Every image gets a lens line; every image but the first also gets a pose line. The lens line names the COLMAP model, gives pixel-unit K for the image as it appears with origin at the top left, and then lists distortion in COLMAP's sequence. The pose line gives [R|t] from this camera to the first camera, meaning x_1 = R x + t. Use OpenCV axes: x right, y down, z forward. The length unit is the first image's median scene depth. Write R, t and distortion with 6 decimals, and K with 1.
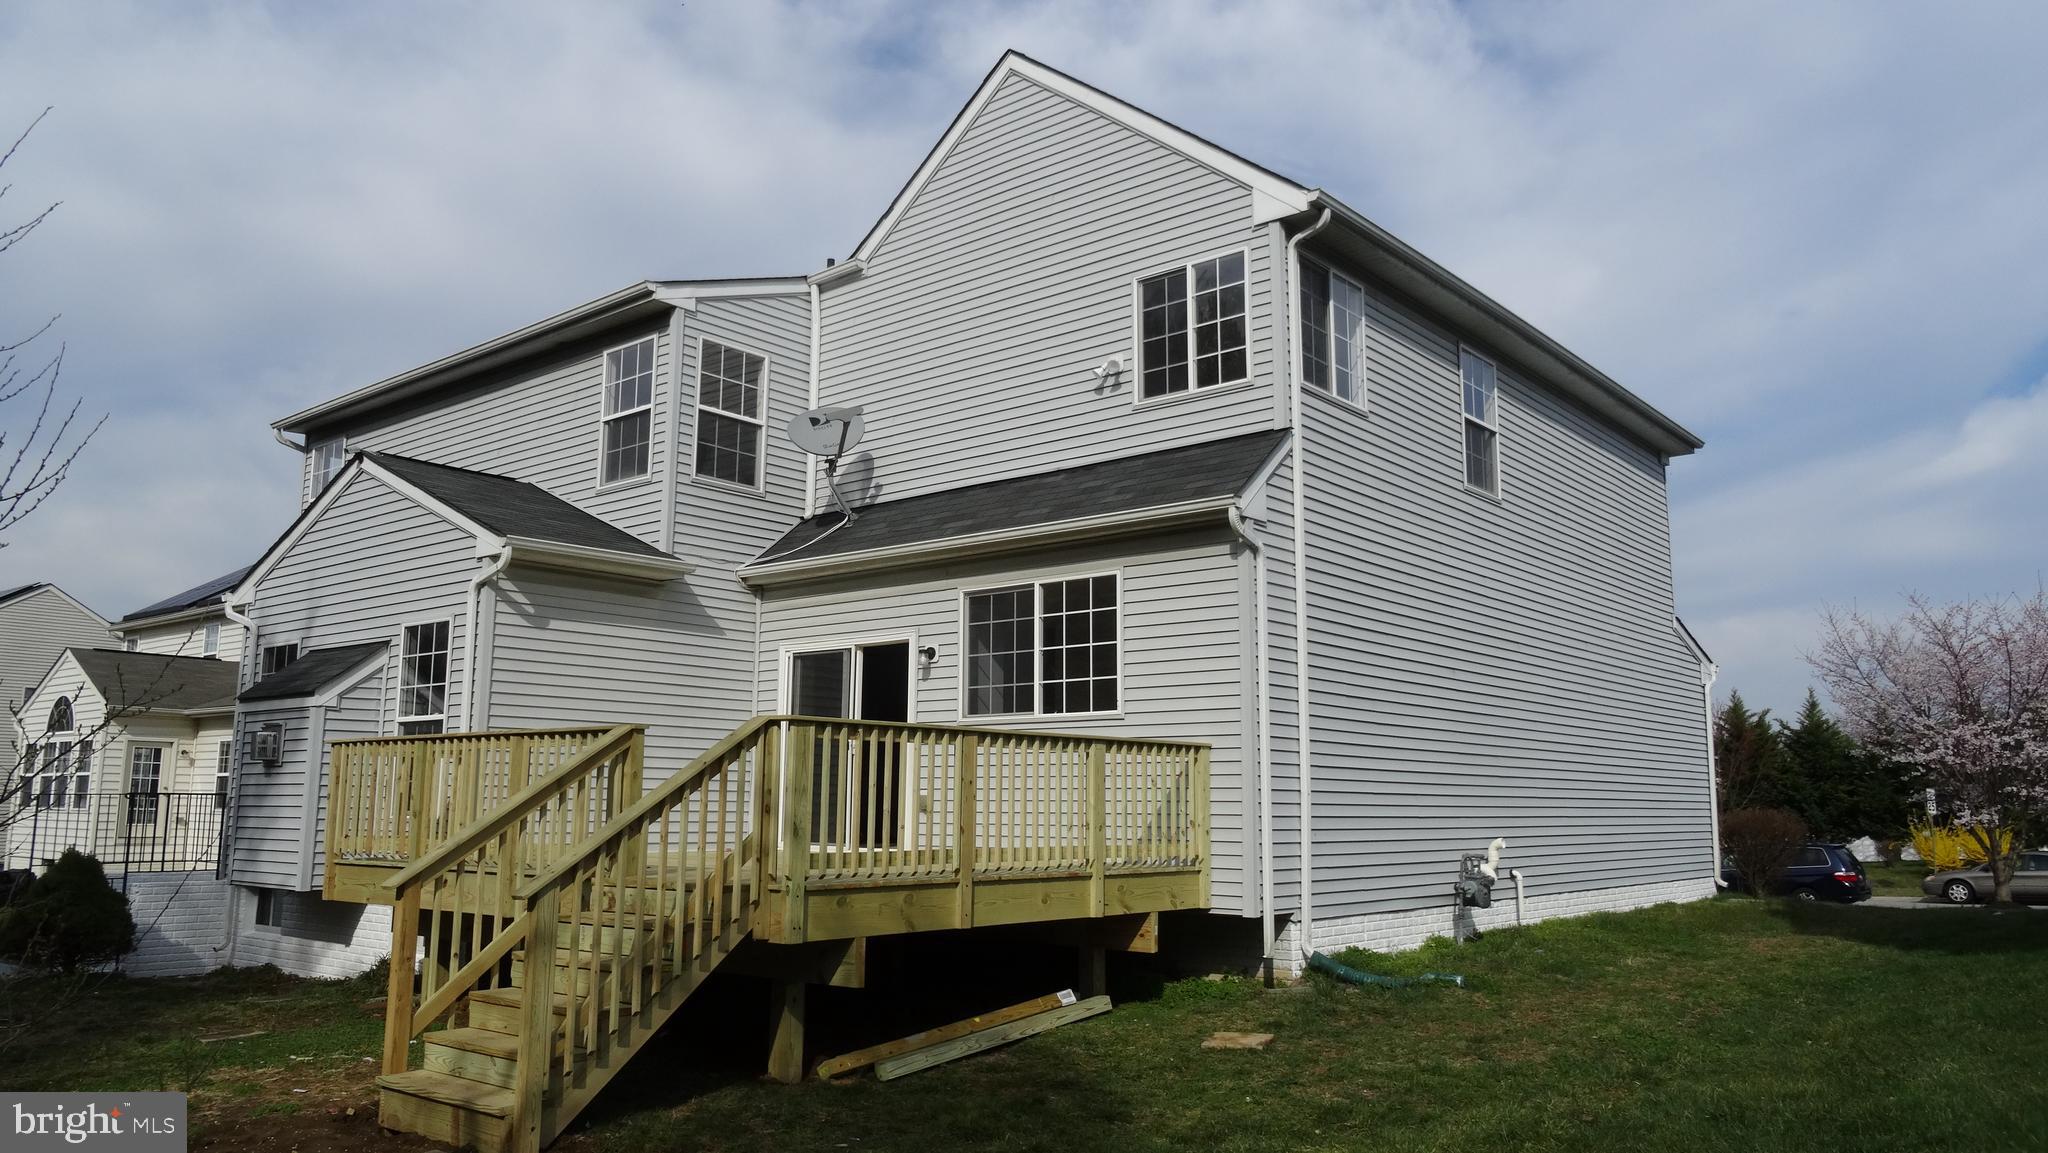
lens RADIAL K [[1456.7, 0, 1024.0], [0, 1456.7, 576.5], [0, 0, 1]] dist [-0.007932, -0.000010]
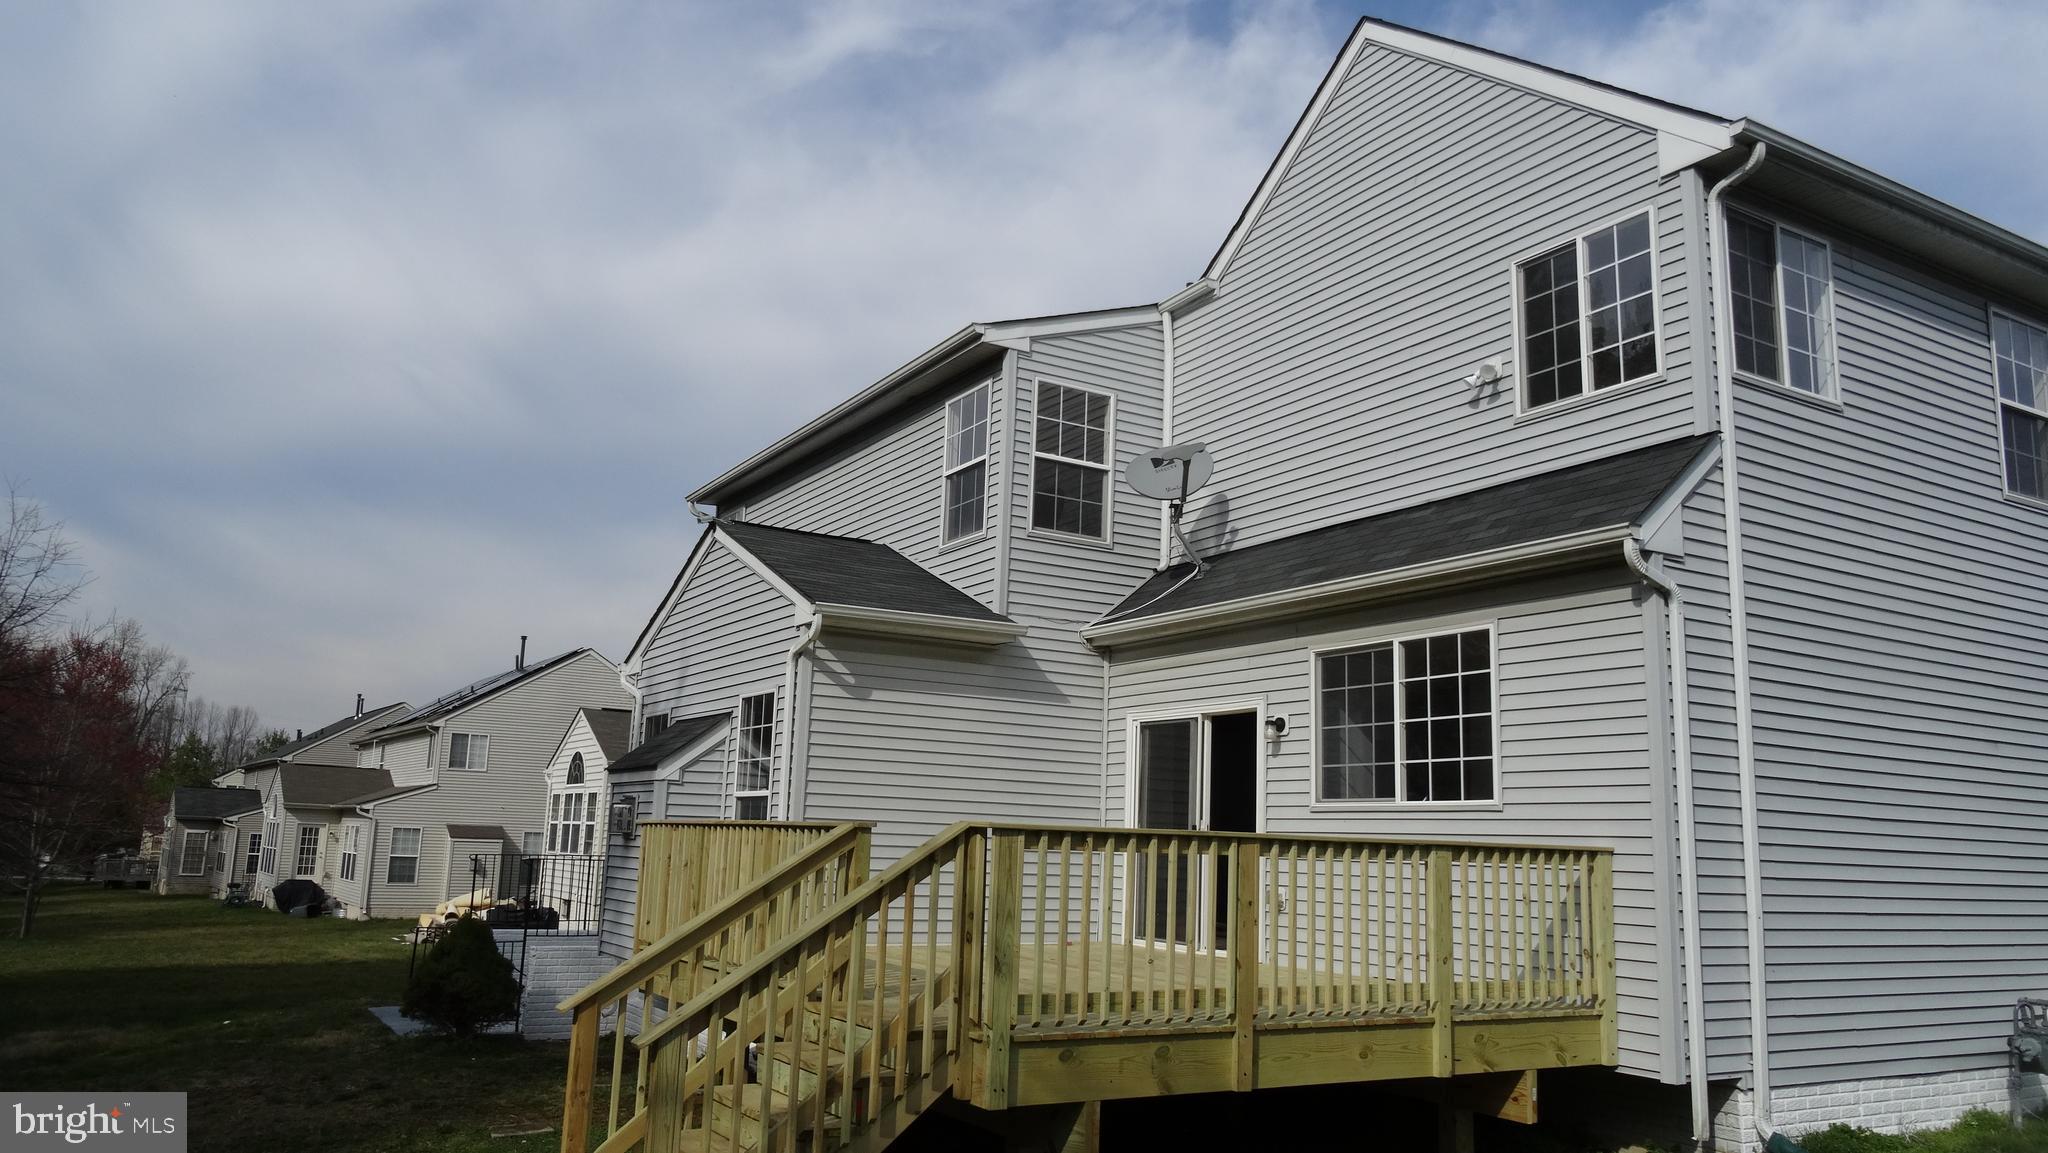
lens RADIAL K [[1456.7, 0, 1024.0], [0, 1456.7, 576.5], [0, 0, 1]] dist [-0.007932, -0.000010]
pose [[0.942884, -0.036144, -0.331154, 0.083522], [0.025982, 0.999047, -0.035064, -0.008270], [0.332106, 0.024457, 0.942925, 0.150001]]
